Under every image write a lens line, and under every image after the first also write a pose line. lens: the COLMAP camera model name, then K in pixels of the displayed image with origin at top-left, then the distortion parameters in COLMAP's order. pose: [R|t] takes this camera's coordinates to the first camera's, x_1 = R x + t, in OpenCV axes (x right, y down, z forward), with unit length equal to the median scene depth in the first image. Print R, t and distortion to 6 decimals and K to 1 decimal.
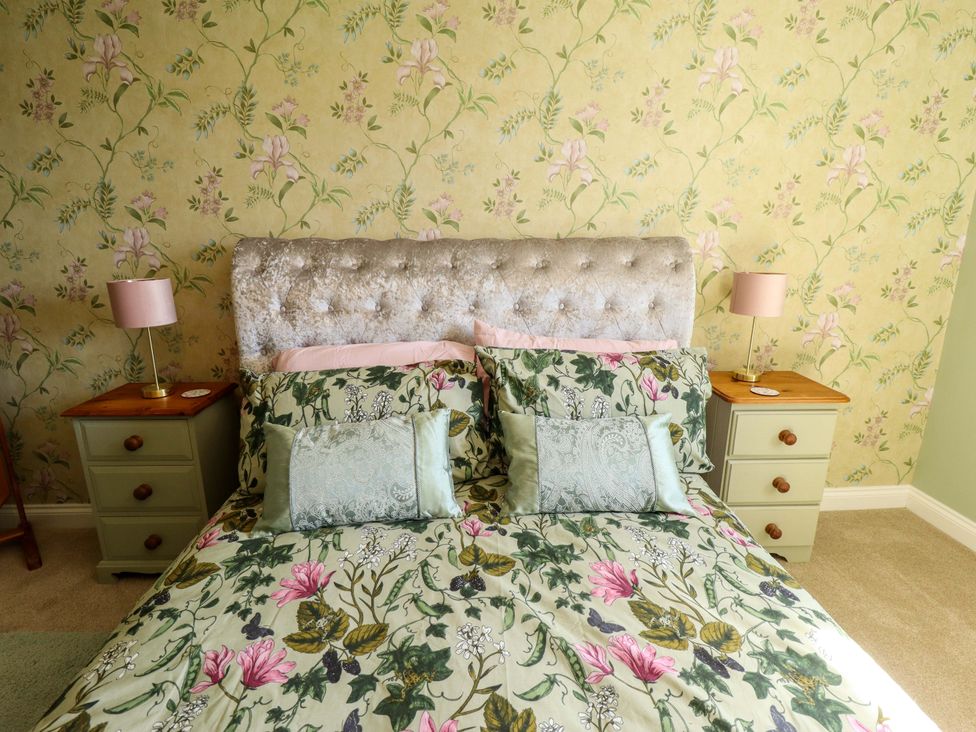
lens RADIAL K [[509.5, 0, 498.0], [0, 509.5, 361.0], [0, 0, 1]] dist [0.002698, -0.014141]
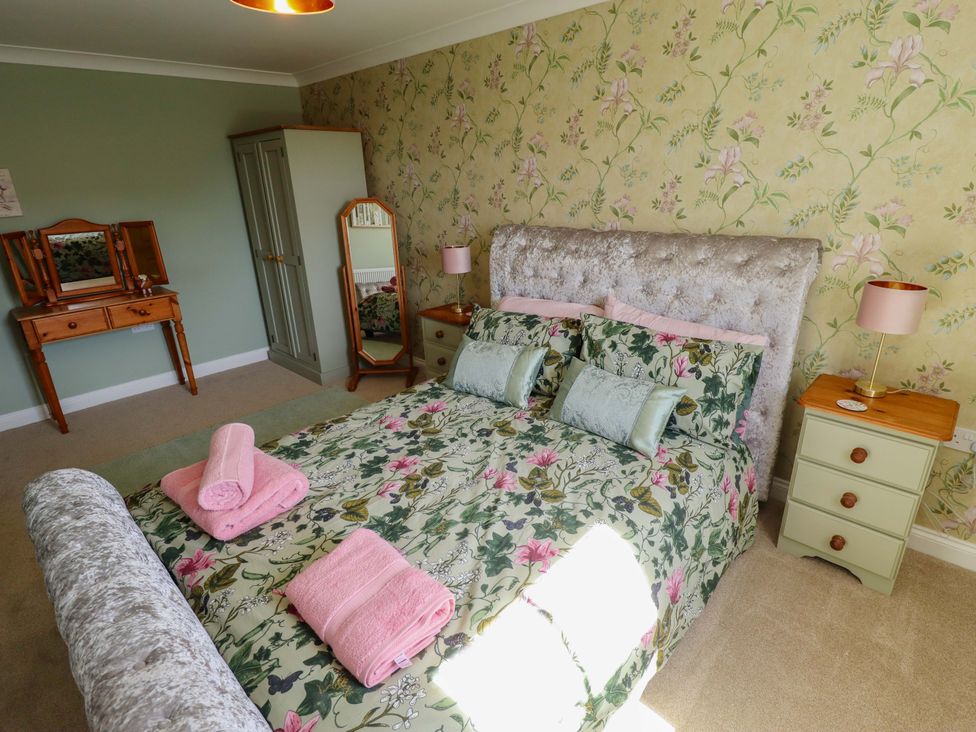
lens RADIAL K [[509.5, 0, 498.0], [0, 509.5, 361.0], [0, 0, 1]] dist [0.002698, -0.014141]
pose [[0.695958, 0.225411, -0.681786, 0.850009], [-0.147156, 0.974073, 0.171832, -0.112429], [0.702842, -0.019259, 0.711085, -0.226530]]
